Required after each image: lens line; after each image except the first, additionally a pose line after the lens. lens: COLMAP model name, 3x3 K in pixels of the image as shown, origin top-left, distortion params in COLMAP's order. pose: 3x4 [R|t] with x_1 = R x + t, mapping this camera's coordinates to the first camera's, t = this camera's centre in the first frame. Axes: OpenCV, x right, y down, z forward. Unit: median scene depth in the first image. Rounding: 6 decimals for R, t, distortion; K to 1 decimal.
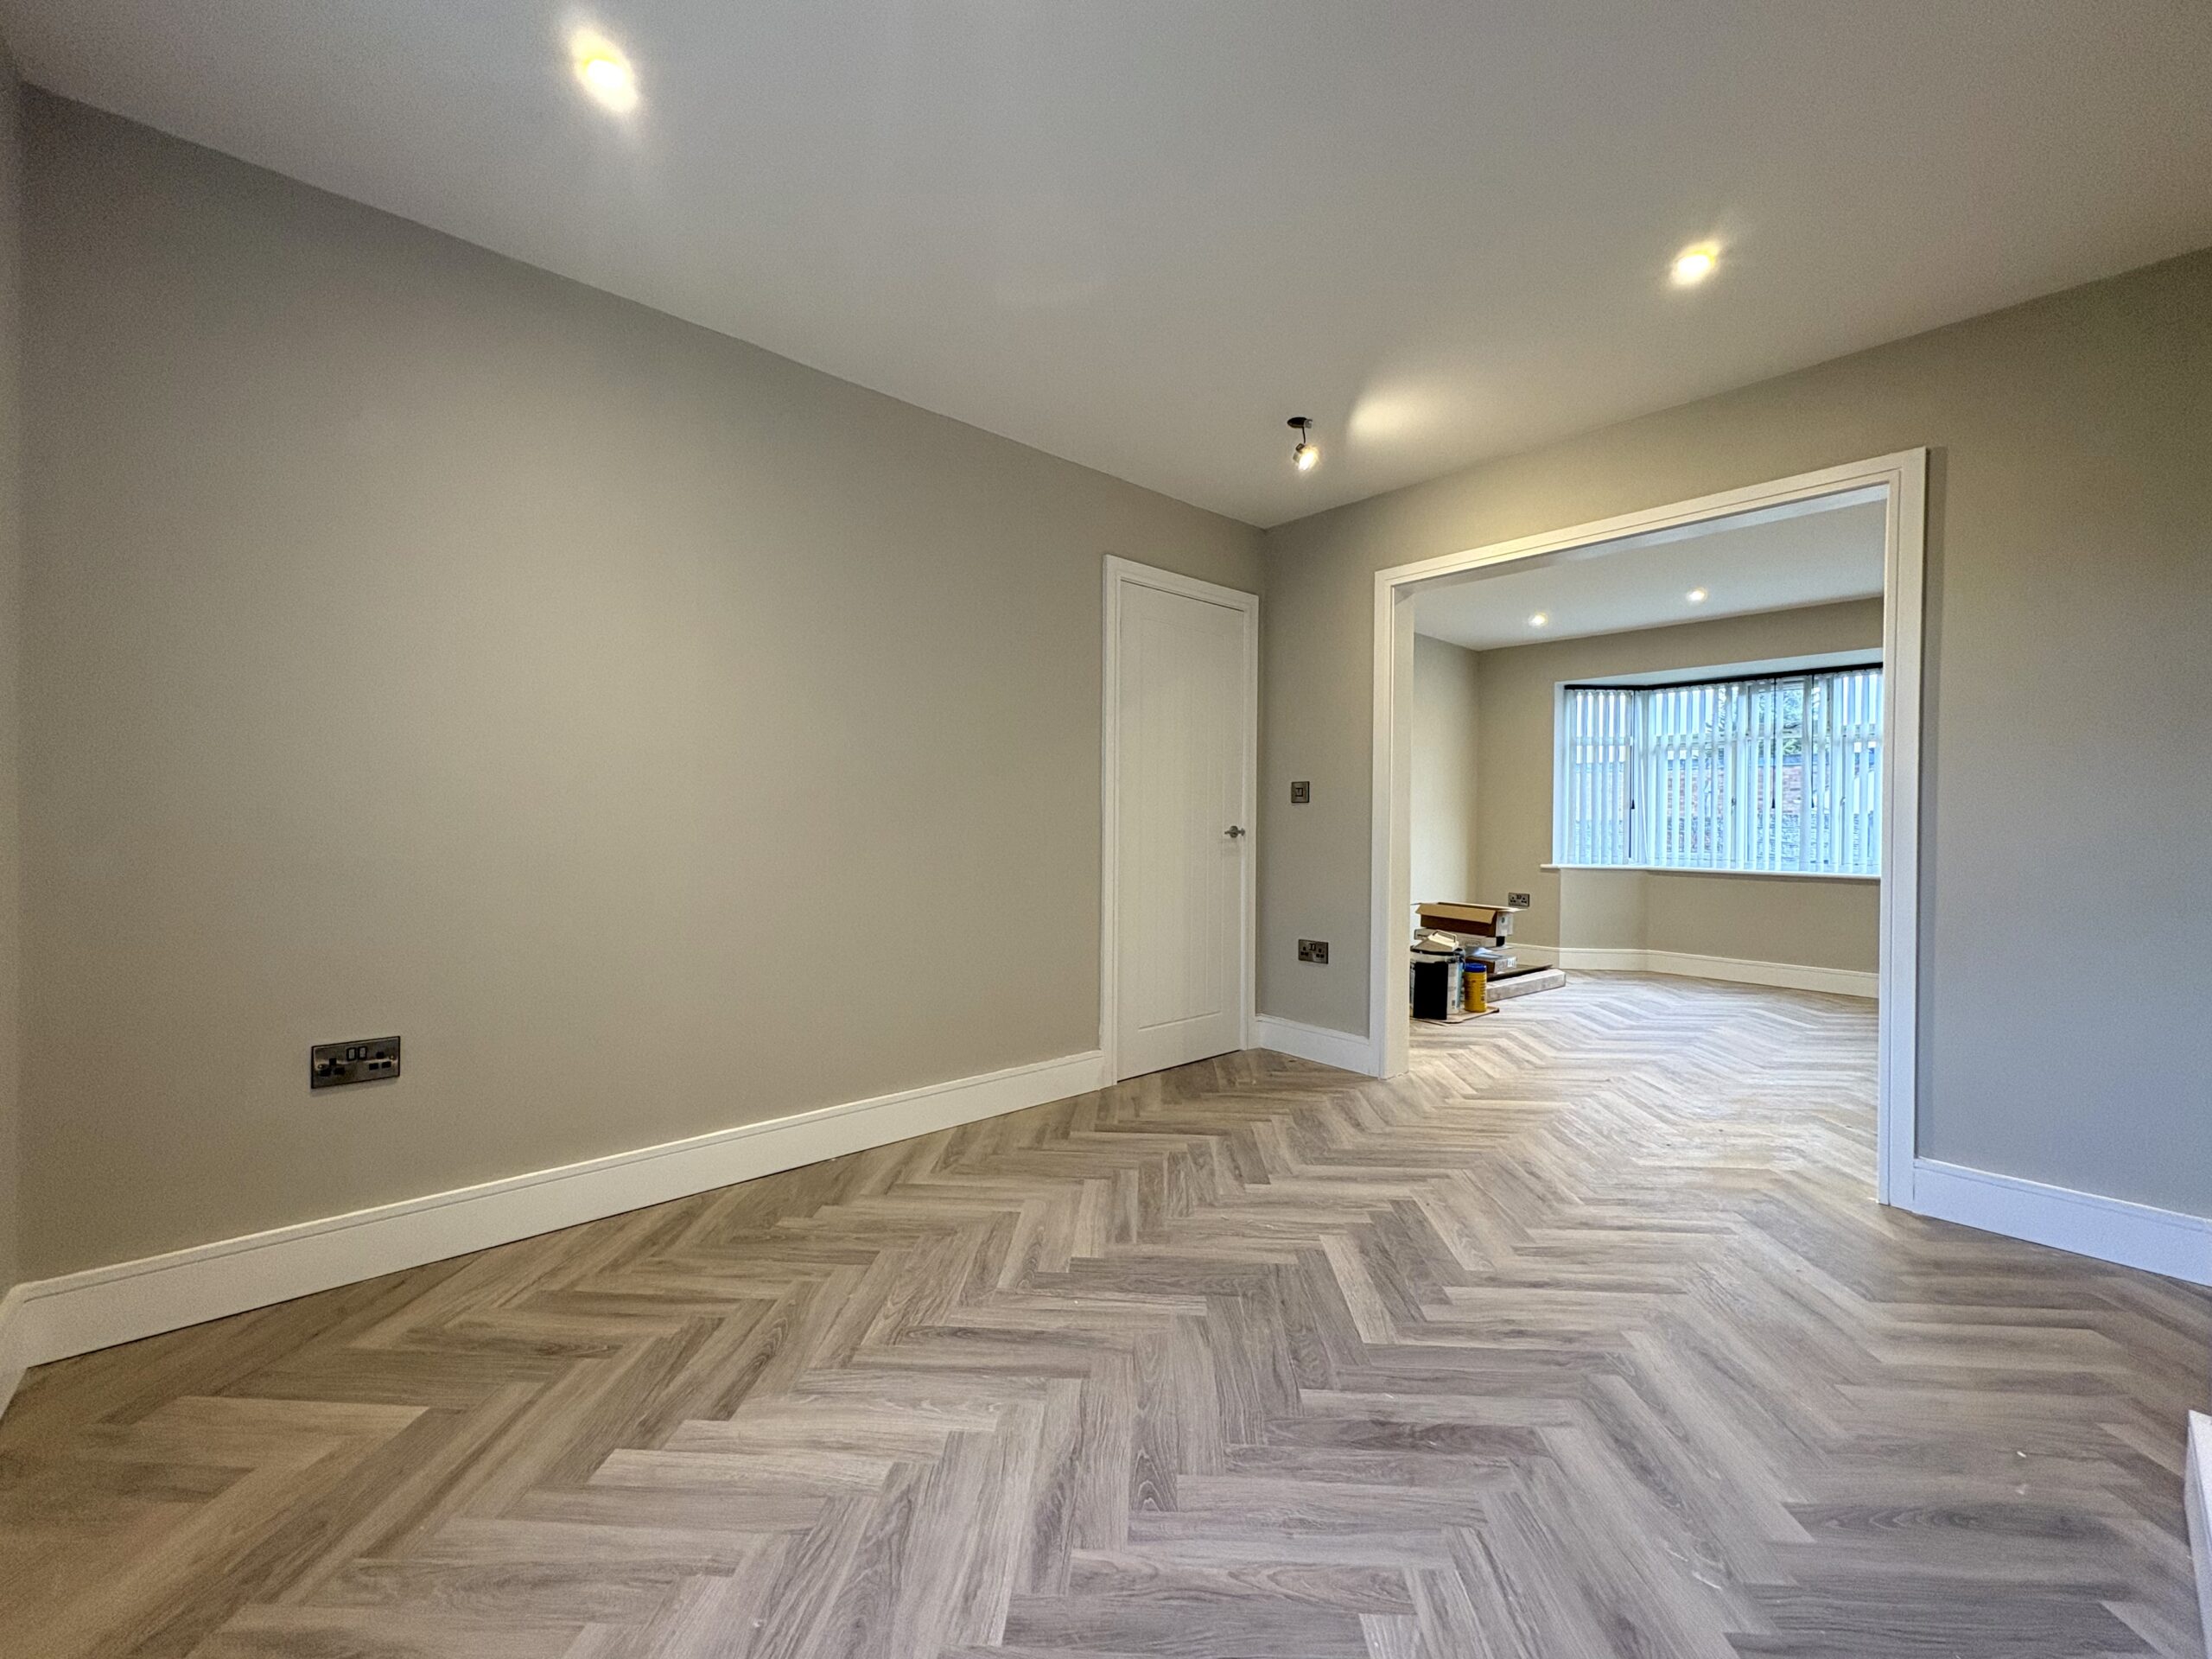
lens RADIAL K [[880.7, 0, 1106.7], [0, 880.7, 824.8], [0, 0, 1]] dist [-0.001333, 0.000157]
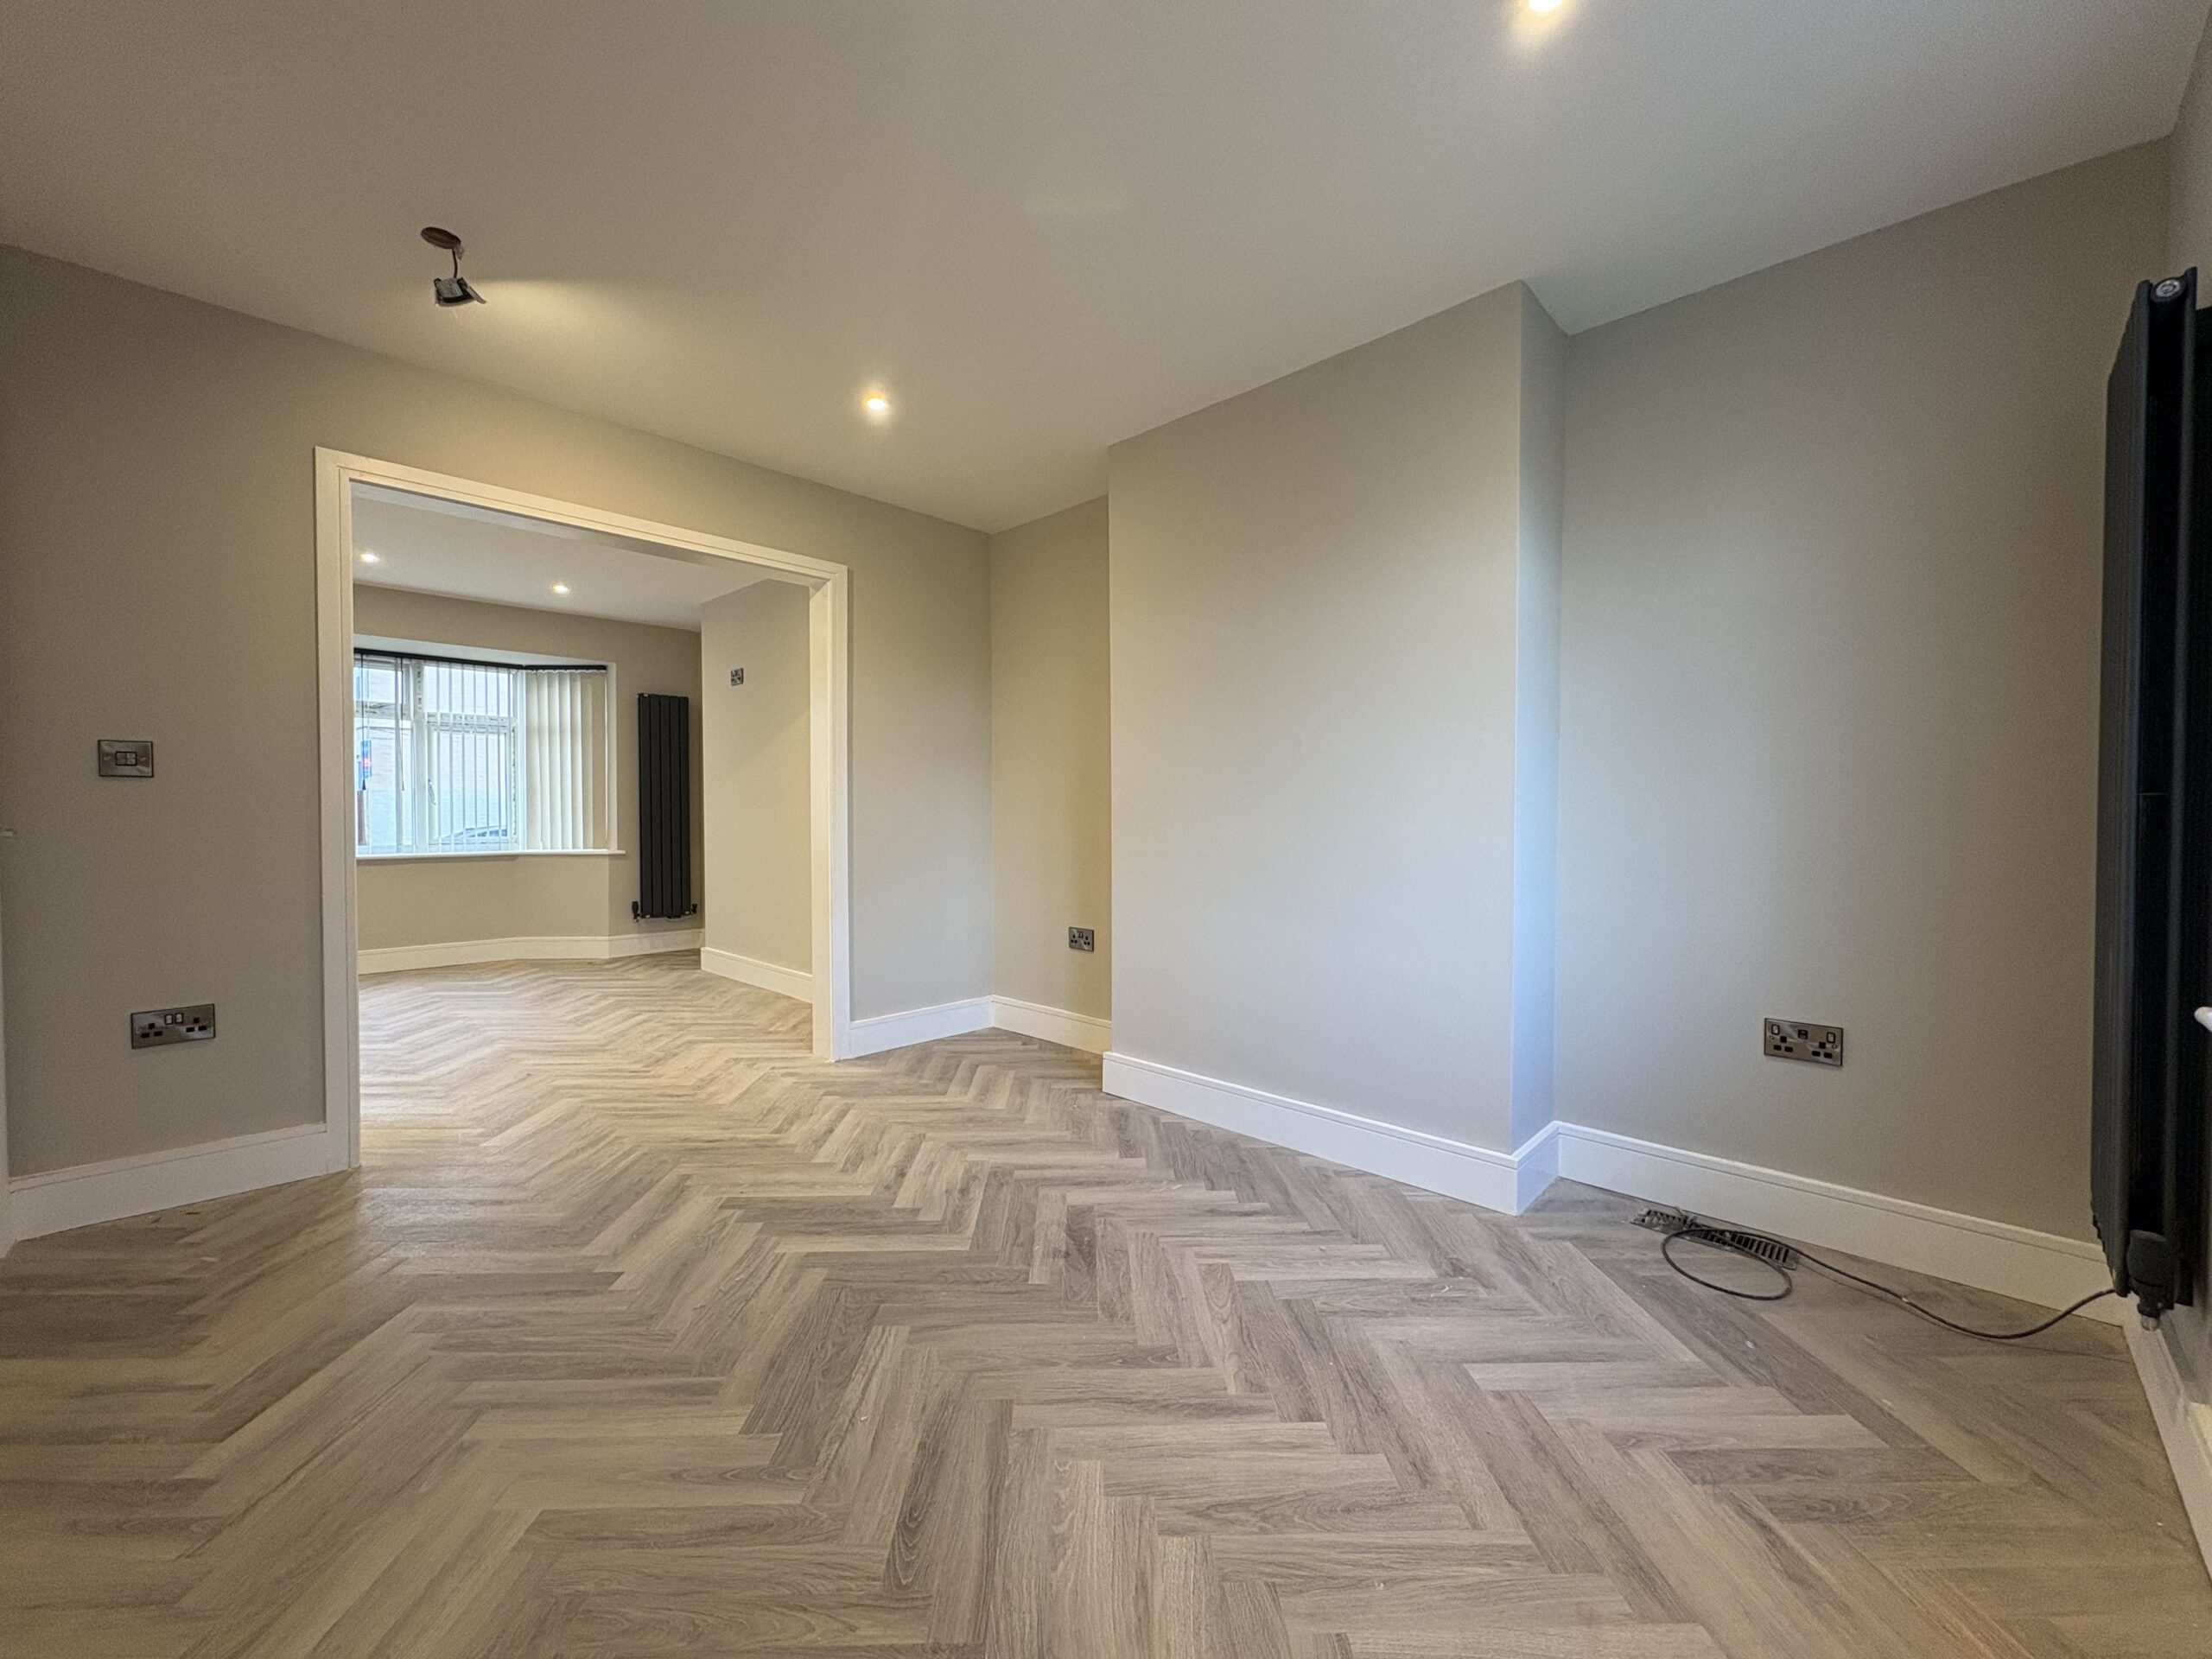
lens RADIAL K [[880.7, 0, 1108.4], [0, 880.7, 819.3], [0, 0, 1]] dist [-0.001333, 0.000157]
pose [[-0.080106, -0.020871, 0.996568, -0.630976], [0.000073, 0.999781, 0.020944, -0.014642], [-0.996786, 0.001751, -0.080086, 0.633342]]
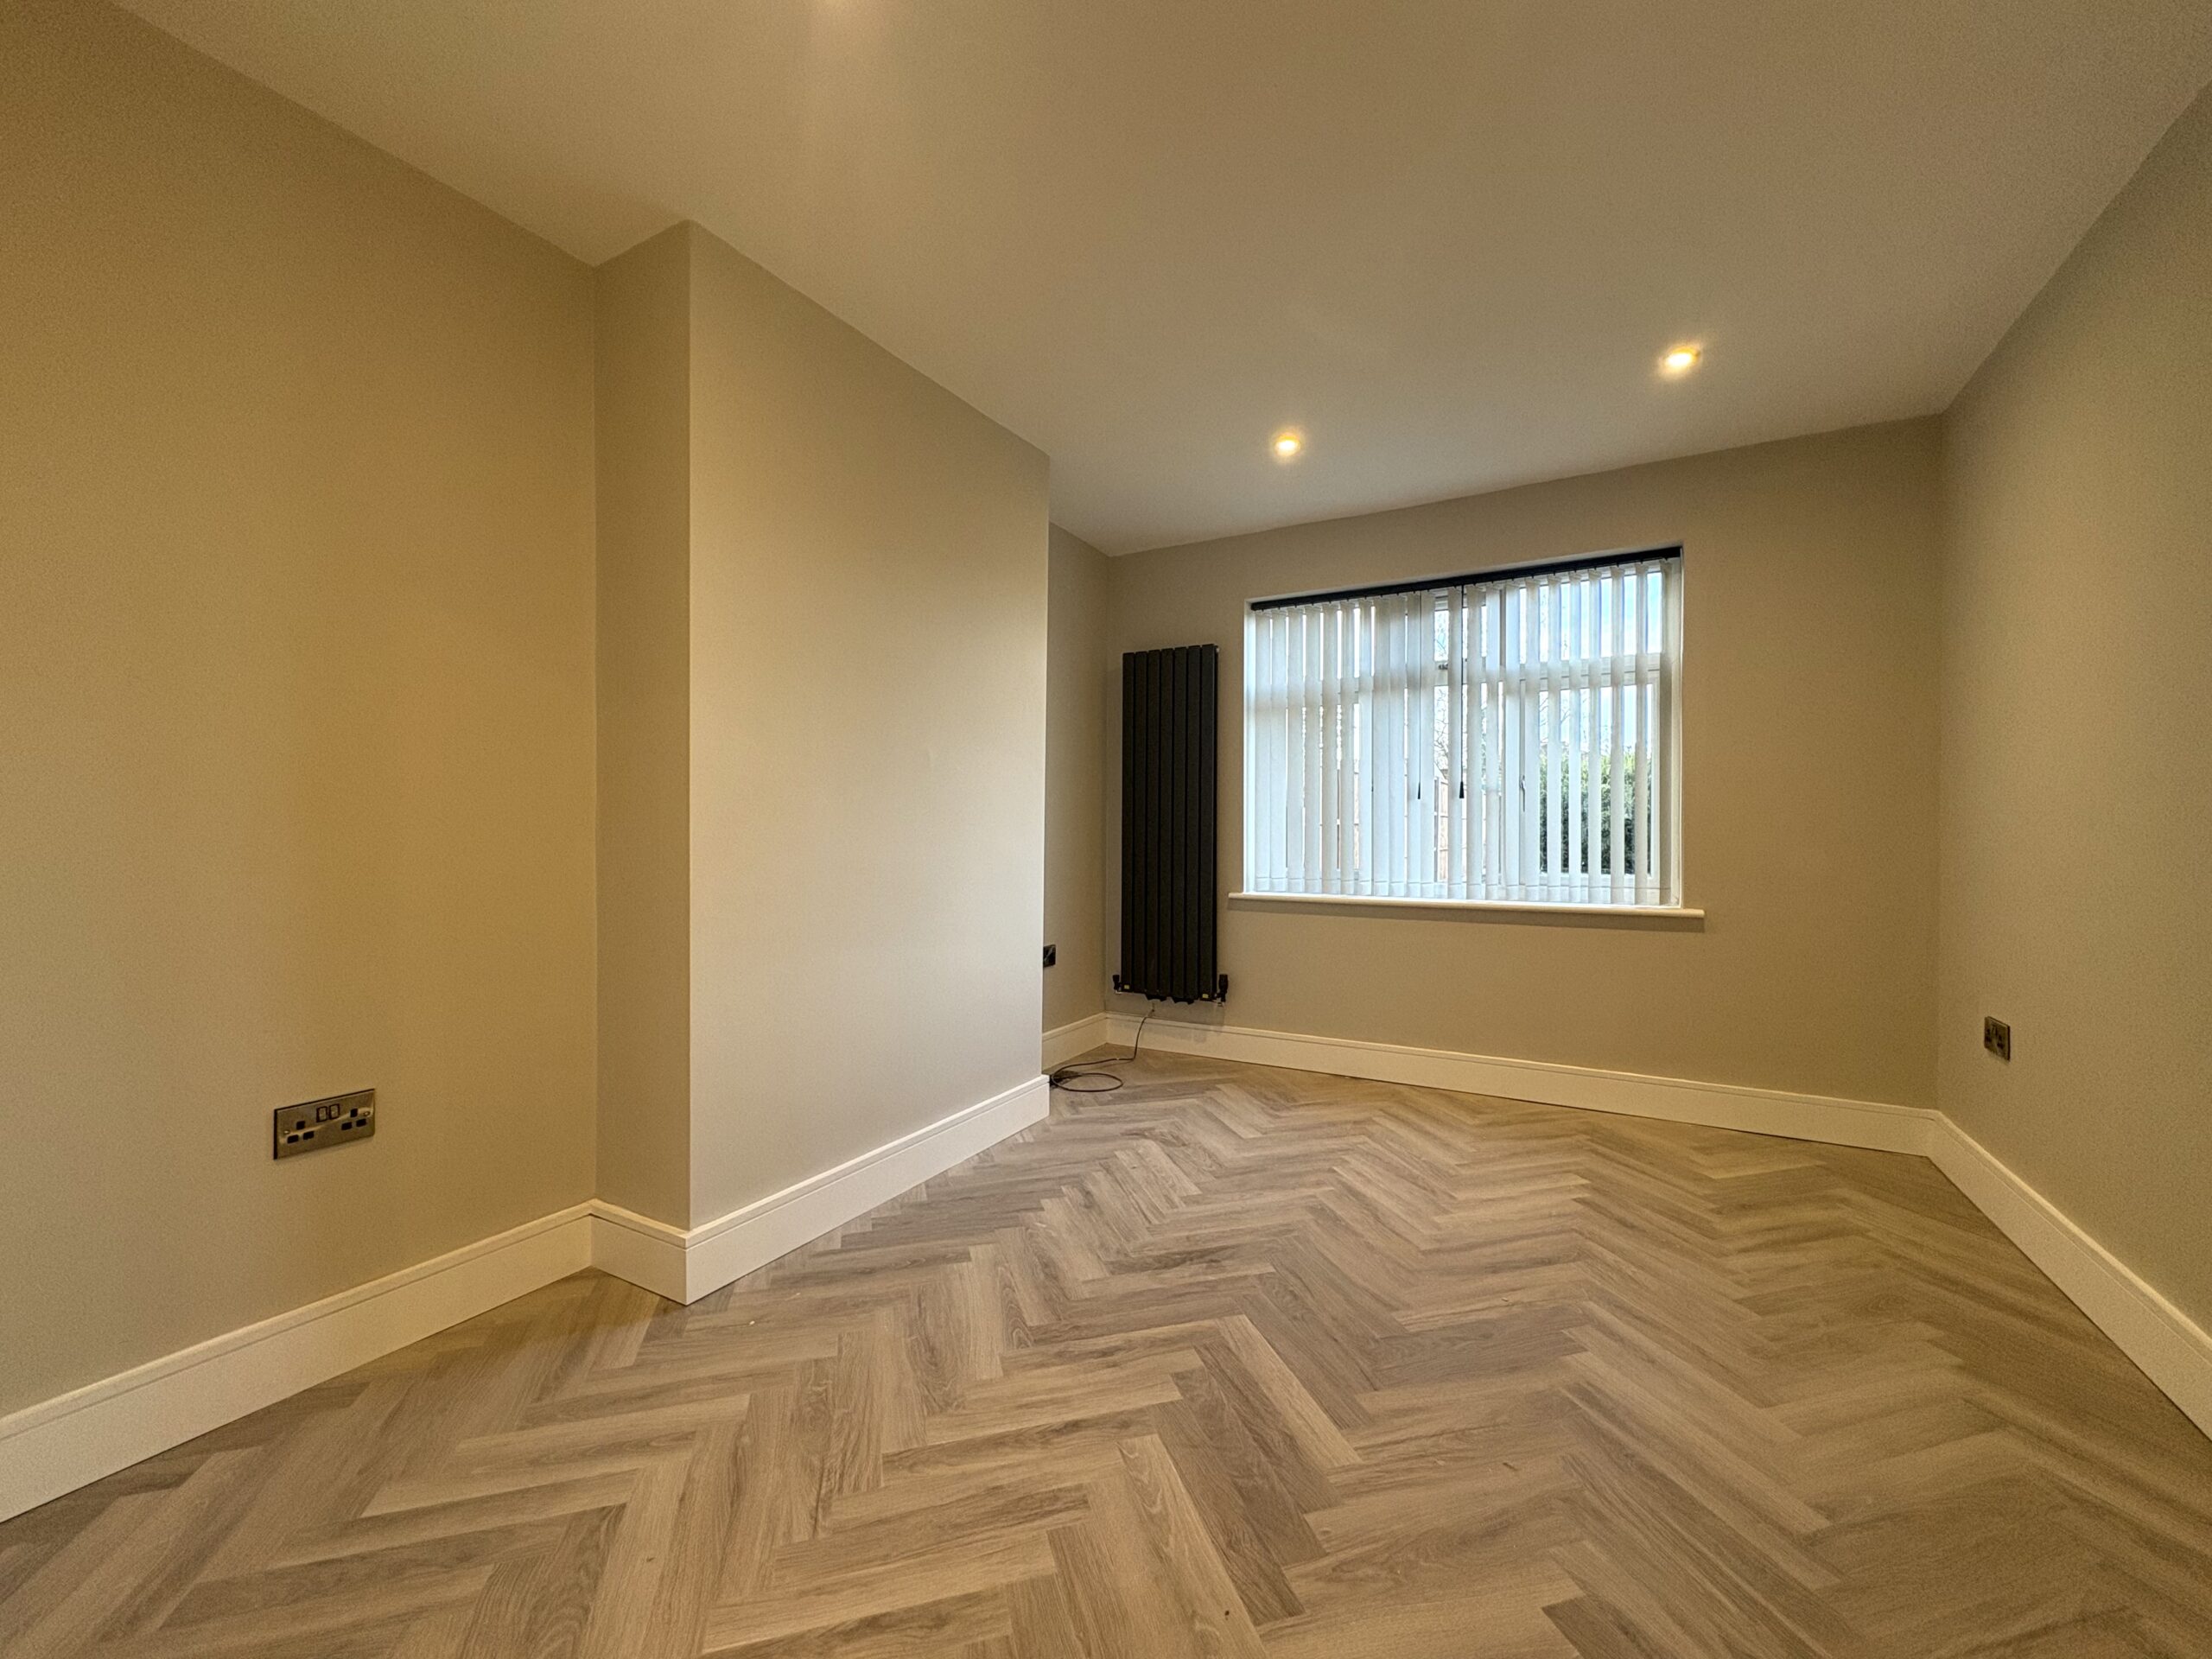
lens RADIAL K [[880.7, 0, 1107.0], [0, 880.7, 825.3], [0, 0, 1]] dist [-0.001333, 0.000157]
pose [[-0.946249, -0.015430, -0.323071, 0.566303], [-0.014678, 0.999881, -0.004764, -0.002480], [0.323106, 0.000234, -0.946363, 1.375740]]
